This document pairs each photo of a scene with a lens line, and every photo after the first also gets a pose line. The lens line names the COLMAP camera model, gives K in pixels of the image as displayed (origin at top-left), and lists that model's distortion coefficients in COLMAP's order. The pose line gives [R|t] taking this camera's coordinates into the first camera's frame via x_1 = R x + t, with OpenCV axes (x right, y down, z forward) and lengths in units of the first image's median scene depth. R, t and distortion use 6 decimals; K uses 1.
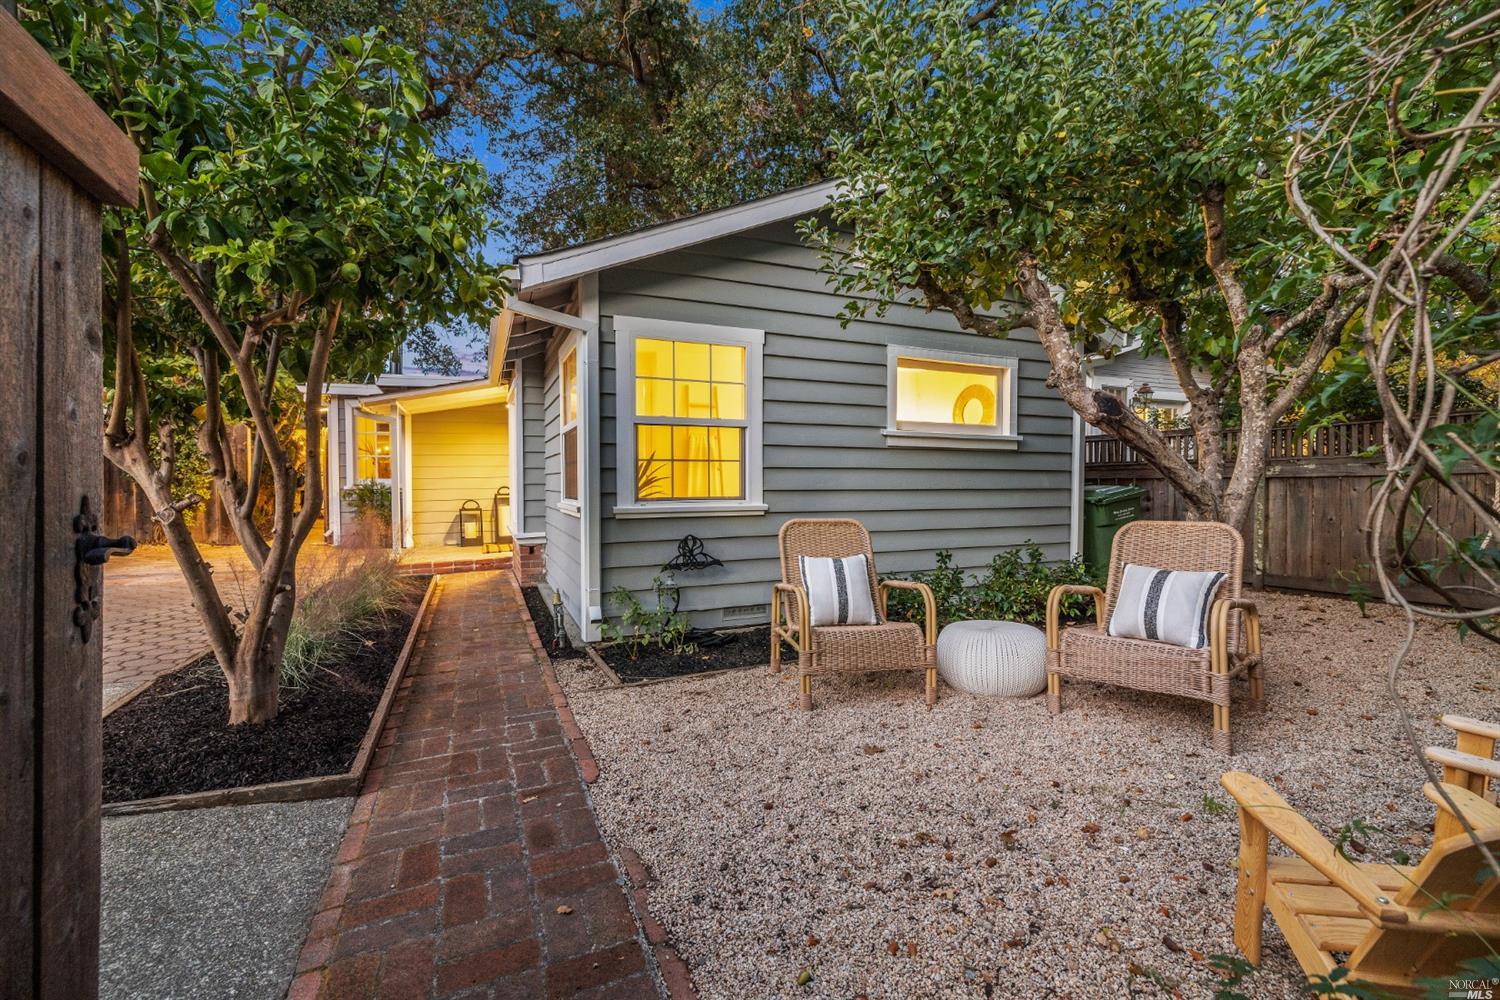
lens RADIAL K [[624.1, 0, 747.8], [0, 624.1, 496.9], [0, 0, 1]] dist [-0.000270, -0.000049]
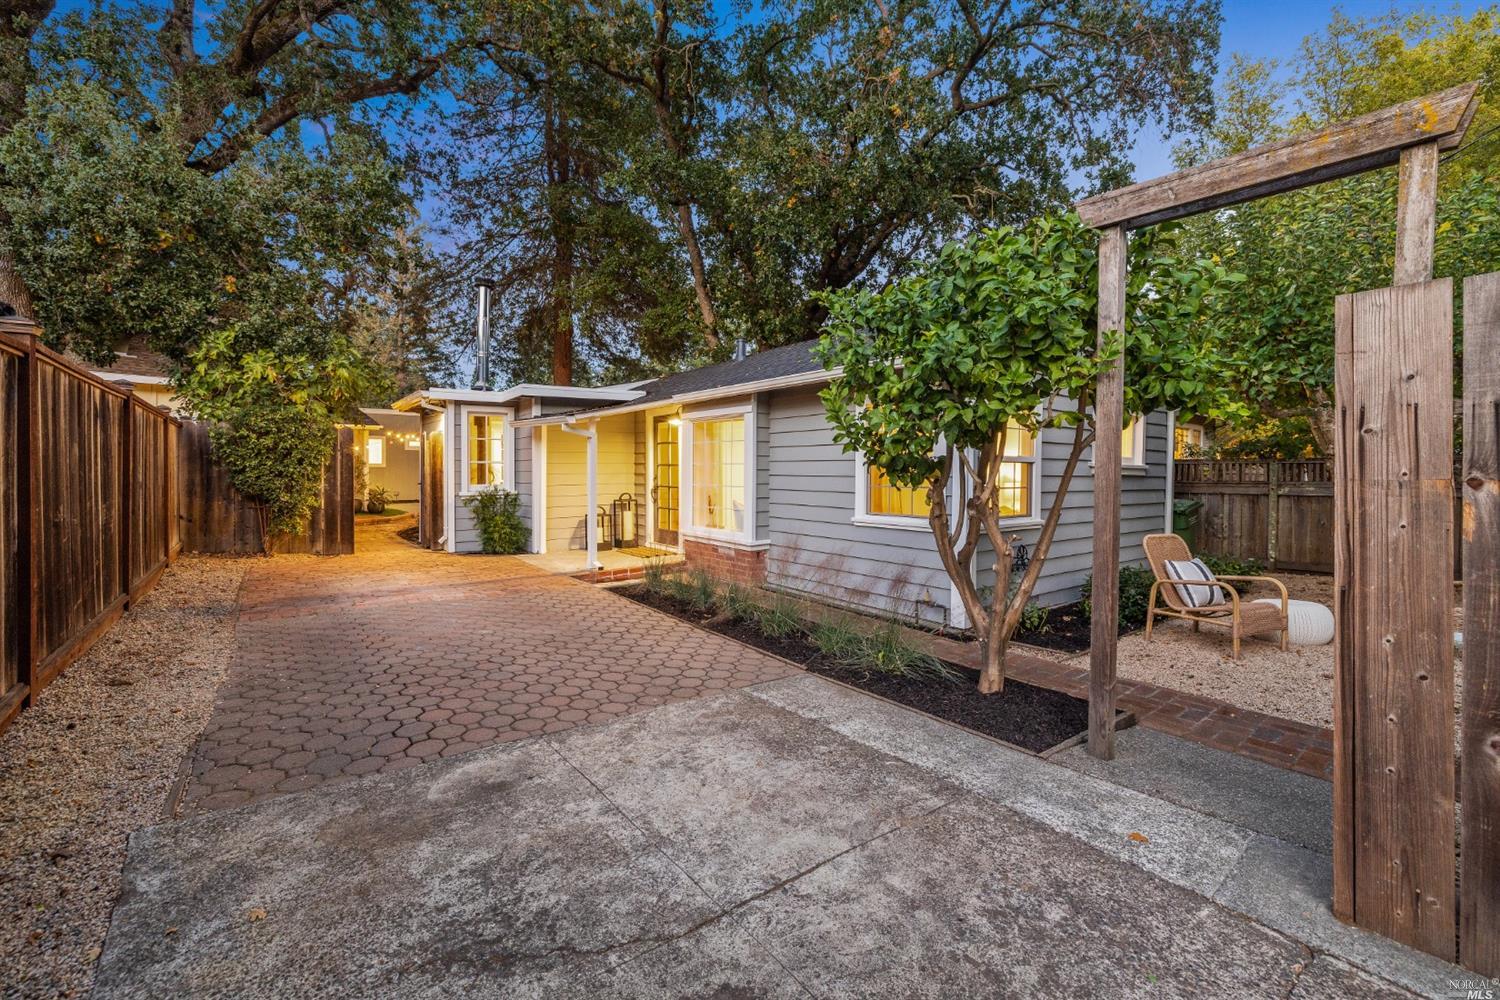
lens RADIAL K [[624.1, 0, 739.8], [0, 624.1, 481.0], [0, 0, 1]] dist [-0.000270, -0.000049]
pose [[0.969463, 0.005439, 0.245176, -0.659761], [-0.003575, 0.999961, -0.008049, -0.041579], [-0.245211, 0.006927, 0.969445, -0.099440]]
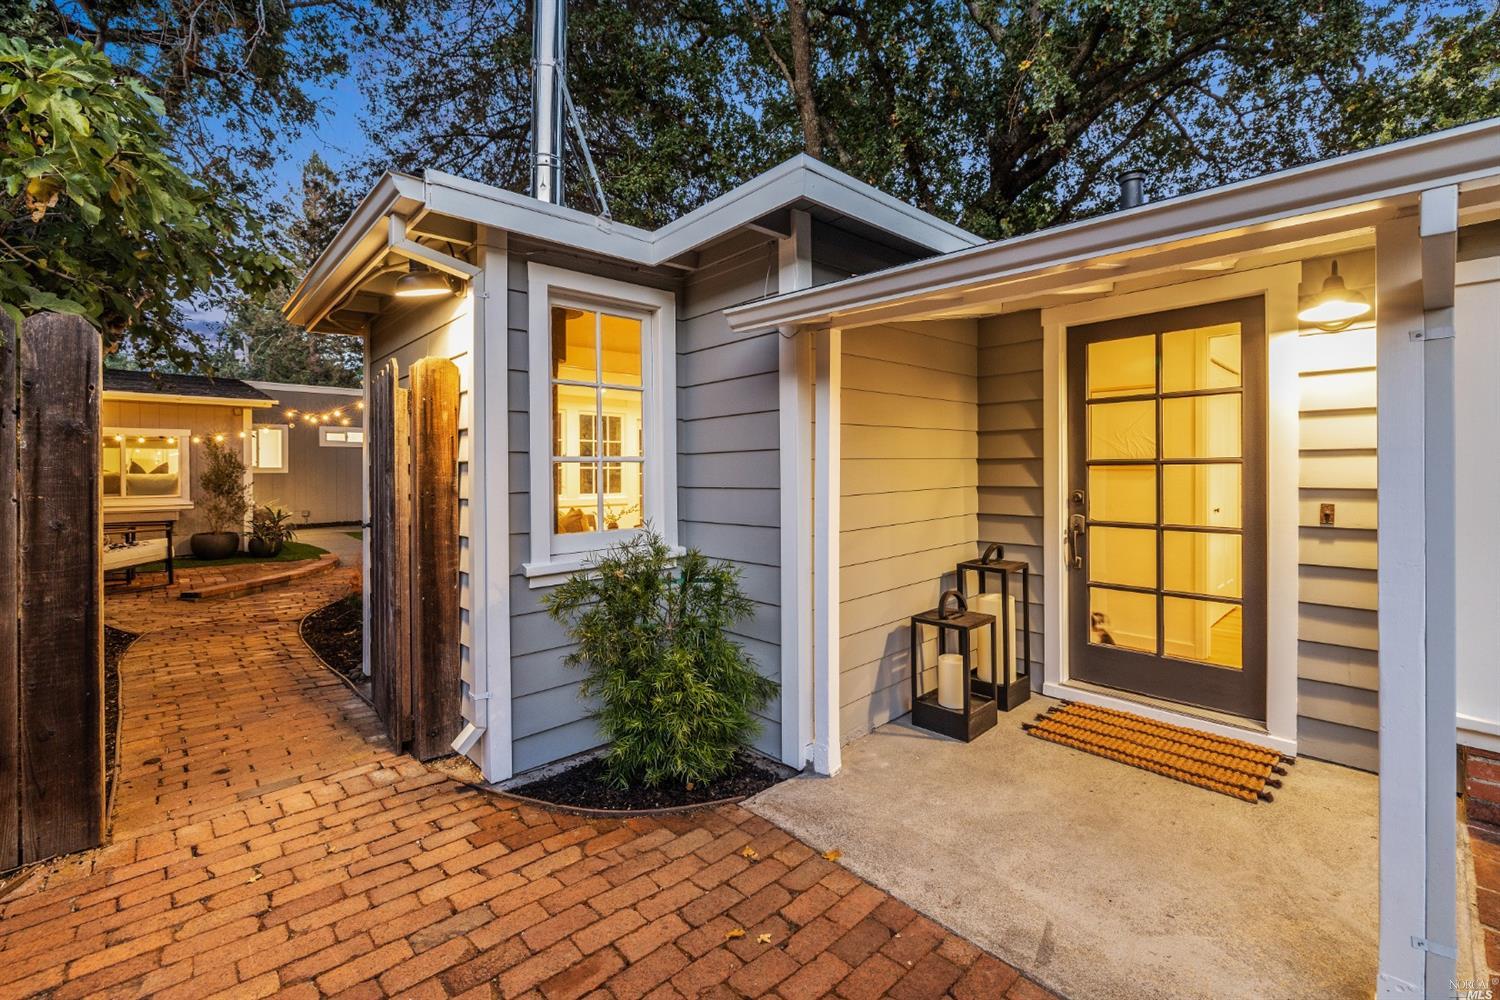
lens RADIAL K [[624.1, 0, 743.6], [0, 624.1, 479.3], [0, 0, 1]] dist [-0.000270, -0.000049]
pose [[0.938496, -0.002876, 0.345277, -0.938021], [0.007612, 0.999895, -0.012362, -0.074600], [-0.345206, 0.014230, 0.938419, 1.004218]]
